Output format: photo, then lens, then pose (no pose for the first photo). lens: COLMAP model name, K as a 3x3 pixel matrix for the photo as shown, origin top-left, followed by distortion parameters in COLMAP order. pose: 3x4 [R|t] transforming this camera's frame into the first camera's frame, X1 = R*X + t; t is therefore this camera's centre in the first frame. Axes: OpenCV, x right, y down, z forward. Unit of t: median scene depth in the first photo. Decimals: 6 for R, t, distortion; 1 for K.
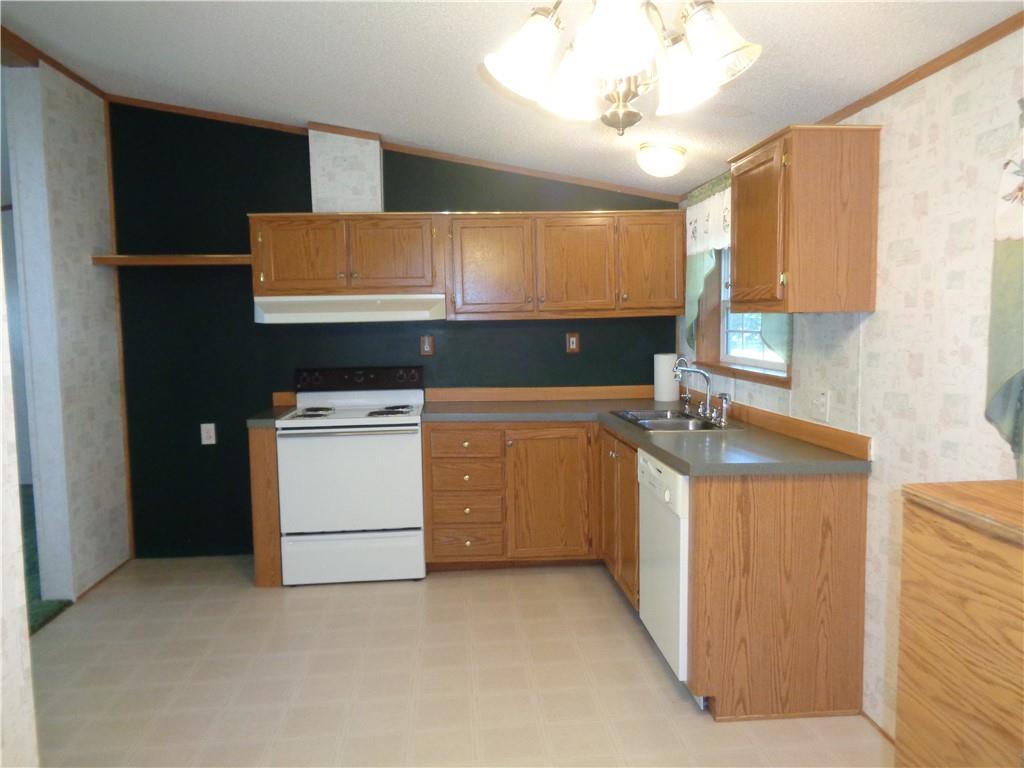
lens RADIAL K [[759.5, 0, 508.5], [0, 759.5, 384.5], [0, 0, 1]] dist [-0.008213, 0.004373]
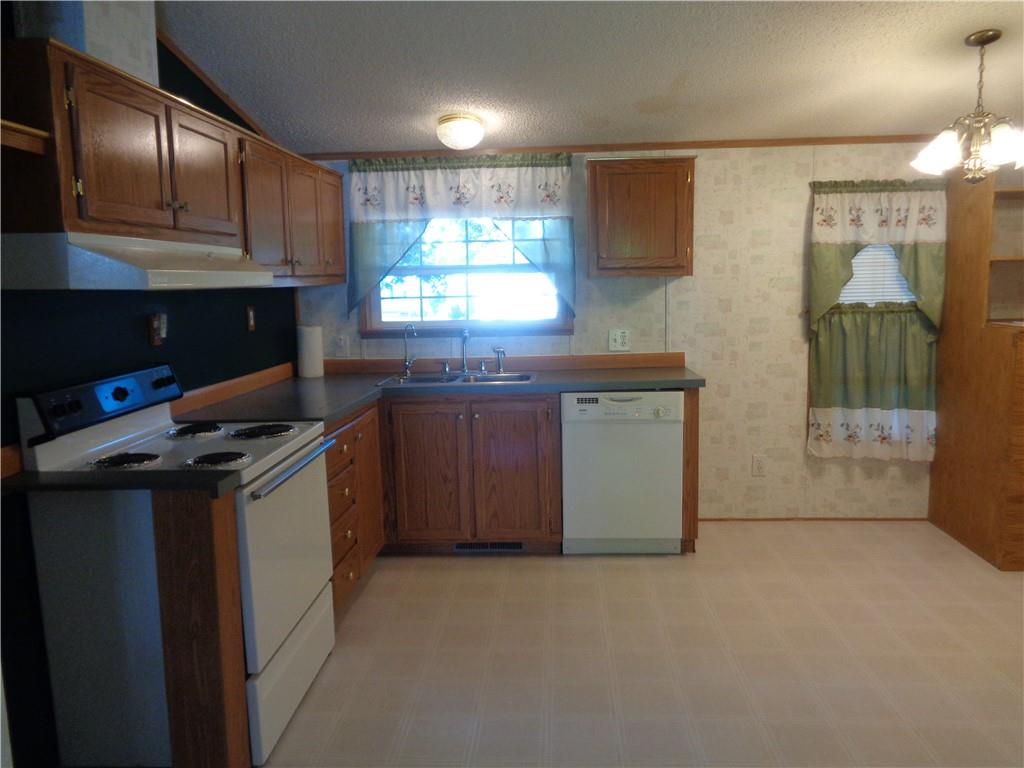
lens RADIAL K [[759.5, 0, 514.5], [0, 759.5, 380.5], [0, 0, 1]] dist [-0.008213, 0.004373]
pose [[0.139696, -0.118452, 0.983084, -1.341018], [0.101790, 0.989277, 0.104734, -0.088872], [-0.984949, 0.085437, 0.150256, 1.231845]]
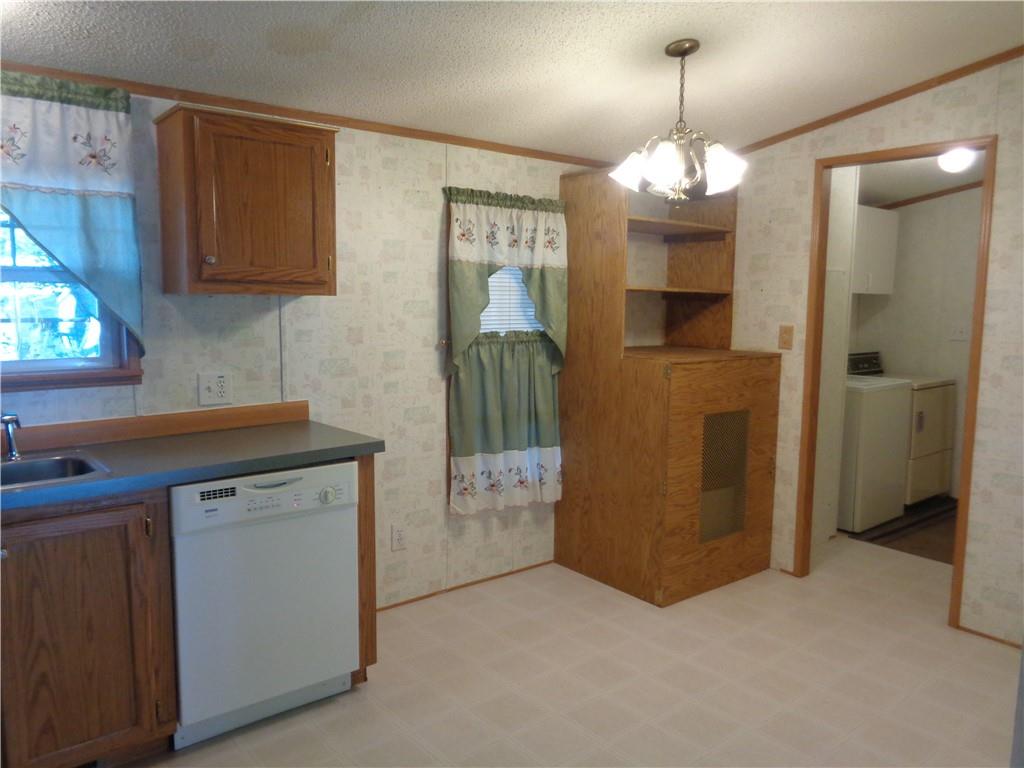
lens RADIAL K [[759.5, 0, 512.4], [0, 759.5, 380.2], [0, 0, 1]] dist [-0.008213, 0.004373]
pose [[-0.563096, -0.080468, 0.822464, -0.766773], [0.067714, 0.987409, 0.142966, -0.123217], [-0.823613, 0.136196, -0.550557, 1.528371]]
